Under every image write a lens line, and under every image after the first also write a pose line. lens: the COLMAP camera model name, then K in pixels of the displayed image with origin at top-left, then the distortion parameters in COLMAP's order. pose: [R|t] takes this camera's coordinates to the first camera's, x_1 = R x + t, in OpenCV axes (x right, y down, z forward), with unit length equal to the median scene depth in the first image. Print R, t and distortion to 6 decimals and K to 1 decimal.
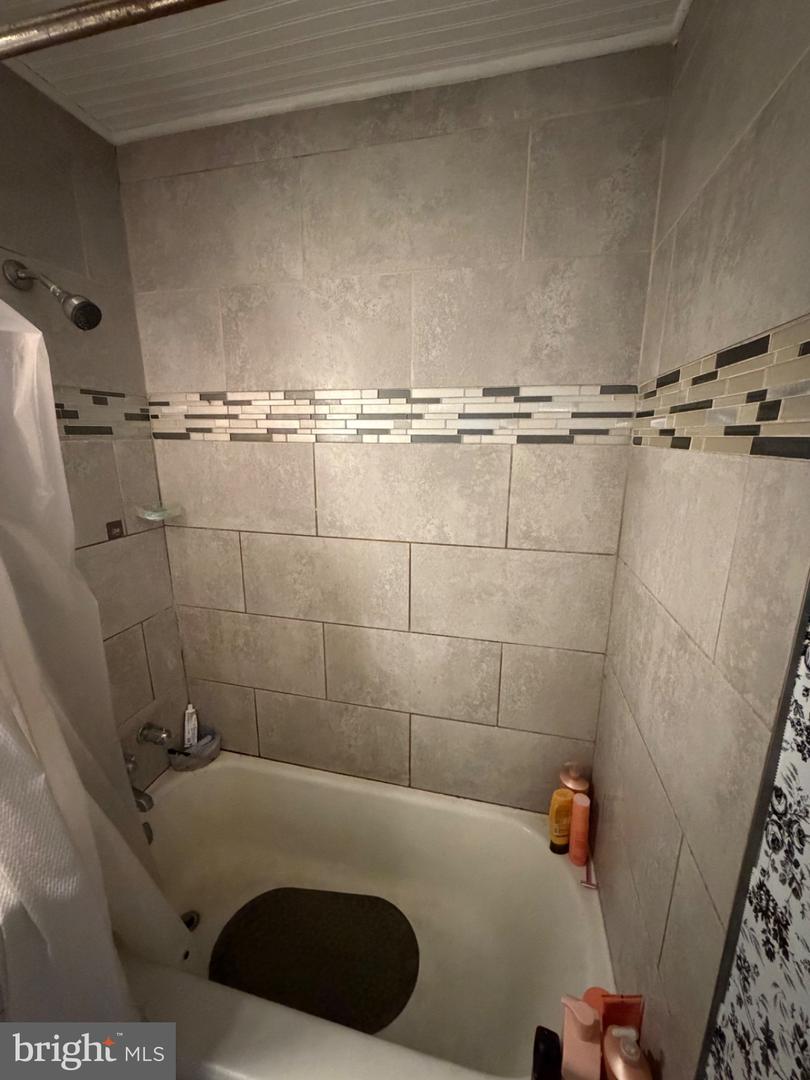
lens RADIAL K [[431.7, 0, 406.0], [0, 431.7, 535.5], [0, 0, 1]] dist [0.000583, 0.000118]
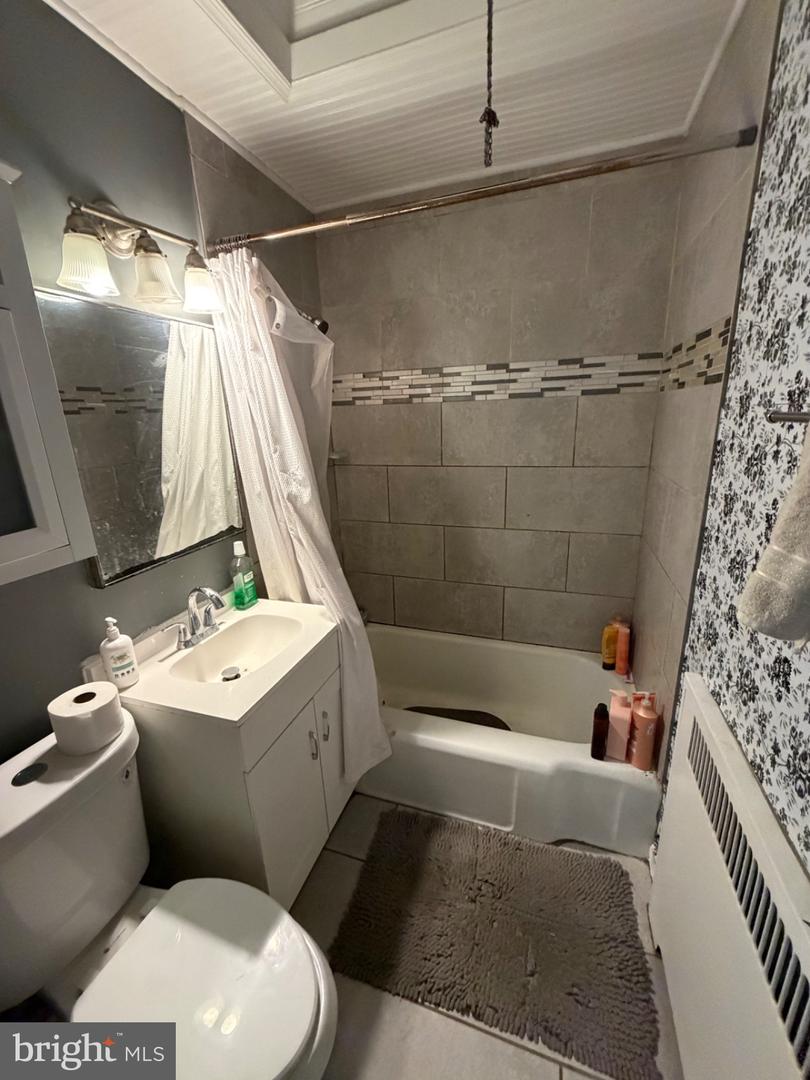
lens RADIAL K [[431.7, 0, 406.0], [0, 431.7, 535.5], [0, 0, 1]] dist [0.000583, 0.000118]
pose [[0.994918, -0.012822, -0.099868, -0.200833], [0.017576, 0.998746, 0.046874, 0.187121], [0.099142, -0.048391, 0.993896, -0.567501]]
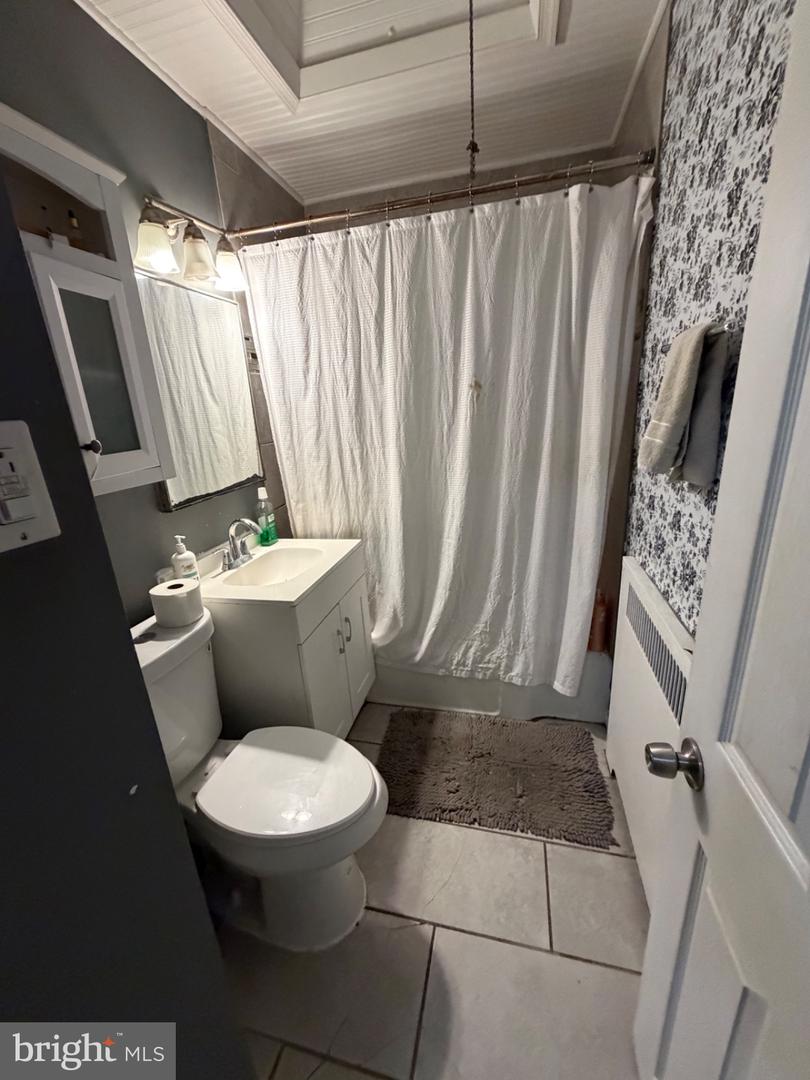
lens RADIAL K [[431.7, 0, 406.0], [0, 431.7, 535.5], [0, 0, 1]] dist [0.000583, 0.000118]
pose [[0.998079, -0.056741, -0.024861, -0.292177], [0.058258, 0.996165, 0.065272, 0.355161], [0.021062, -0.066595, 0.997558, -0.852931]]
